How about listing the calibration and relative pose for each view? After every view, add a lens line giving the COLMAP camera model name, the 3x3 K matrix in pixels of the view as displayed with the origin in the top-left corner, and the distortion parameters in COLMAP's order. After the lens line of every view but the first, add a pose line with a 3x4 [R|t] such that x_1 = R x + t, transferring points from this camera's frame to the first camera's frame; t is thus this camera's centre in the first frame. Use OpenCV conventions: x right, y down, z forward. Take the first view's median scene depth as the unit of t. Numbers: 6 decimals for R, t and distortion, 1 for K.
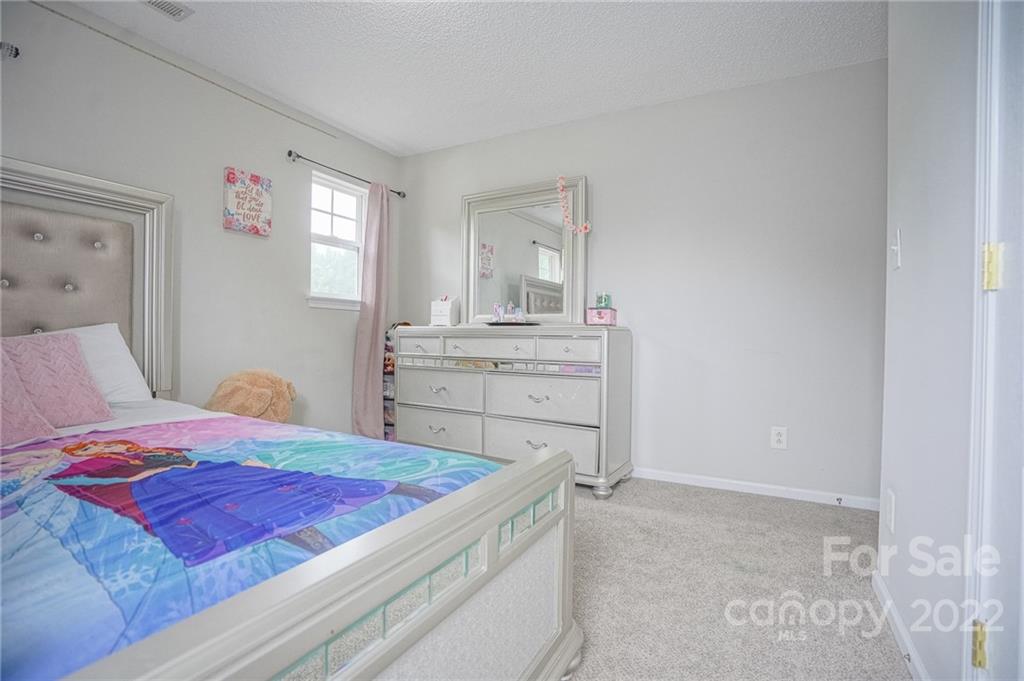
lens RADIAL K [[473.5, 0, 510.8], [0, 473.5, 339.8], [0, 0, 1]] dist [-0.059857, 0.024238]
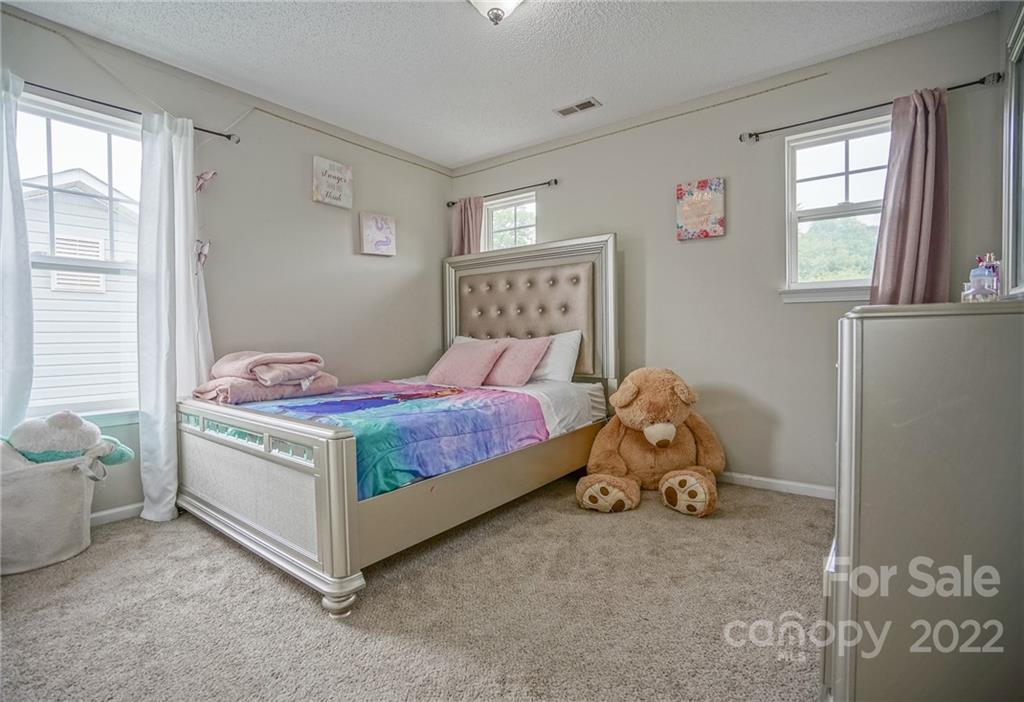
lens RADIAL K [[488.1, 0, 495.8], [0, 488.1, 351.6], [0, 0, 1]] dist [-0.058528, 0.023022]
pose [[-0.168269, 0.021498, -0.985507, 0.495798], [-0.001058, 0.999758, 0.021990, -0.002563], [0.985741, 0.004742, -0.168205, 0.634833]]
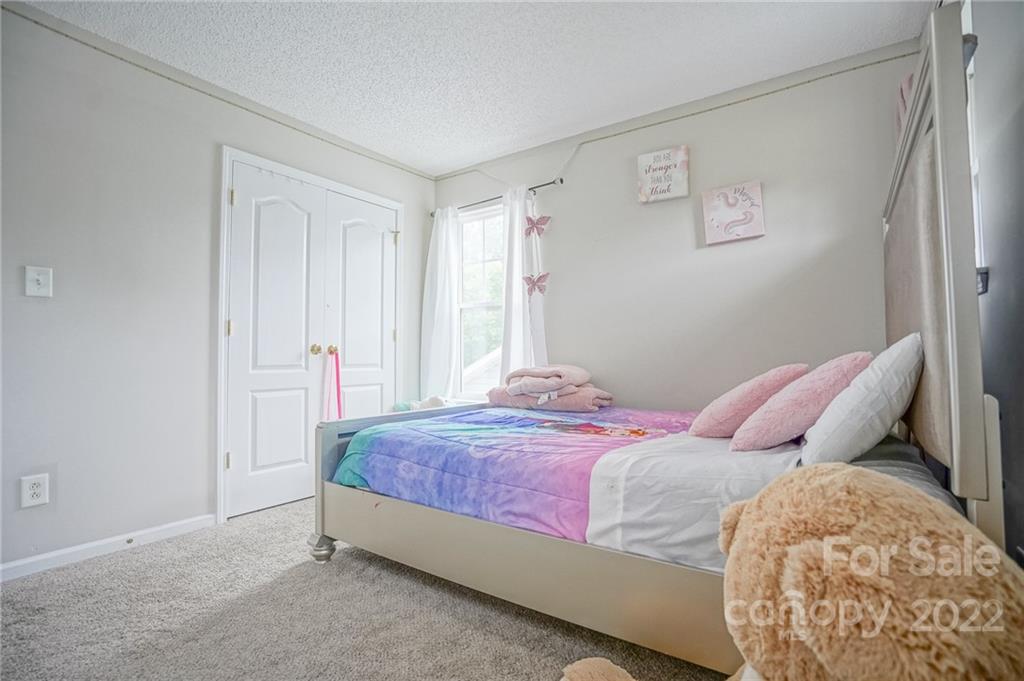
lens RADIAL K [[473.5, 0, 510.8], [0, 473.5, 339.8], [0, 0, 1]] dist [-0.059857, 0.024238]
pose [[-0.994306, -0.003987, 0.106490, -0.268287], [-0.006585, 0.999689, -0.024064, -0.009762], [-0.106361, -0.024628, -0.994023, 1.000247]]
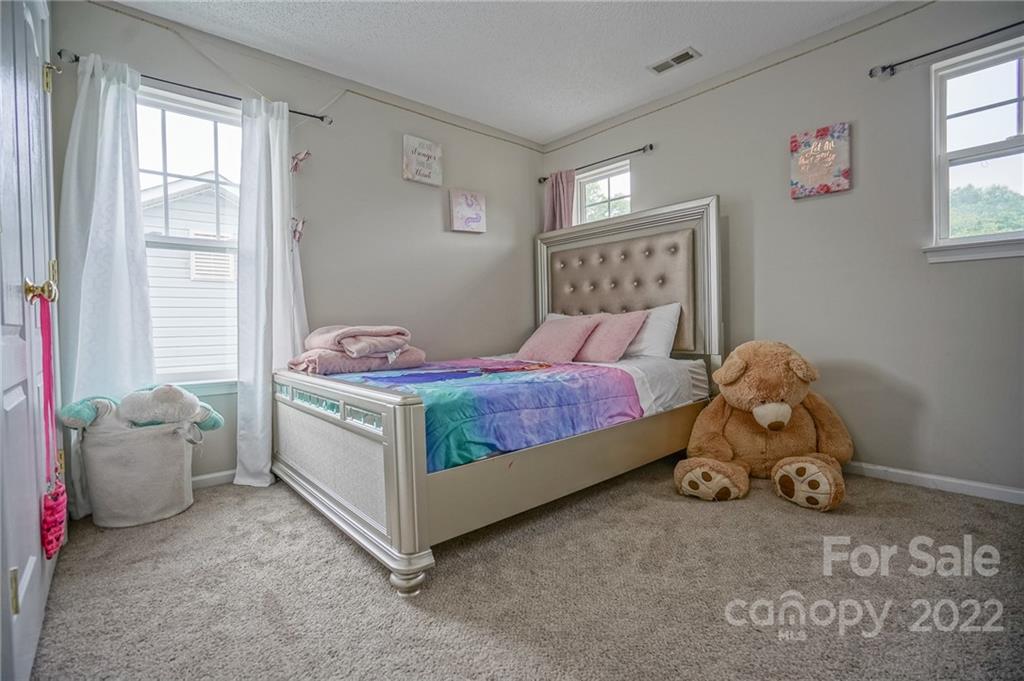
lens RADIAL K [[473.5, 0, 510.8], [0, 473.5, 339.8], [0, 0, 1]] dist [-0.059857, 0.024238]
pose [[-0.340546, 0.022696, -0.939954, 0.427947], [0.006511, 0.999742, 0.021781, 0.024852], [0.940205, 0.001297, -0.340606, 0.640419]]
